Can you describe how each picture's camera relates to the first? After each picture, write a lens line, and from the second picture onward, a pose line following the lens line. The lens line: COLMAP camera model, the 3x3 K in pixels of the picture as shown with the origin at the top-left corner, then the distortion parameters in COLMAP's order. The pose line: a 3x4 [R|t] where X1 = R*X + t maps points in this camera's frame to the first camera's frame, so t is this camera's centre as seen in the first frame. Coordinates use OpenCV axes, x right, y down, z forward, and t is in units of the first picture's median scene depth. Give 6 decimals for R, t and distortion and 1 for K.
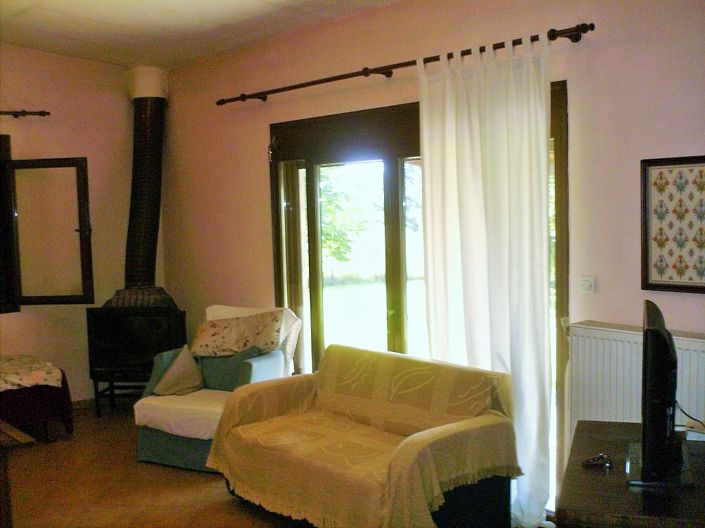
lens RADIAL K [[845.3, 0, 352.5], [0, 845.3, 264.0], [0, 0, 1]] dist [-0.143703, 0.228444]
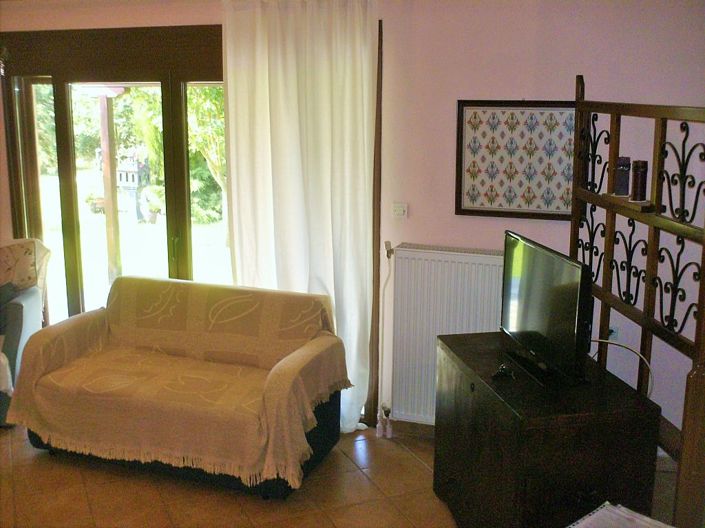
lens RADIAL K [[845.3, 0, 352.5], [0, 845.3, 264.0], [0, 0, 1]] dist [-0.143703, 0.228444]
pose [[0.871032, -0.076325, 0.485261, -0.271218], [0.012222, 0.990917, 0.133920, -0.046736], [-0.491075, -0.110718, 0.864053, 0.050365]]
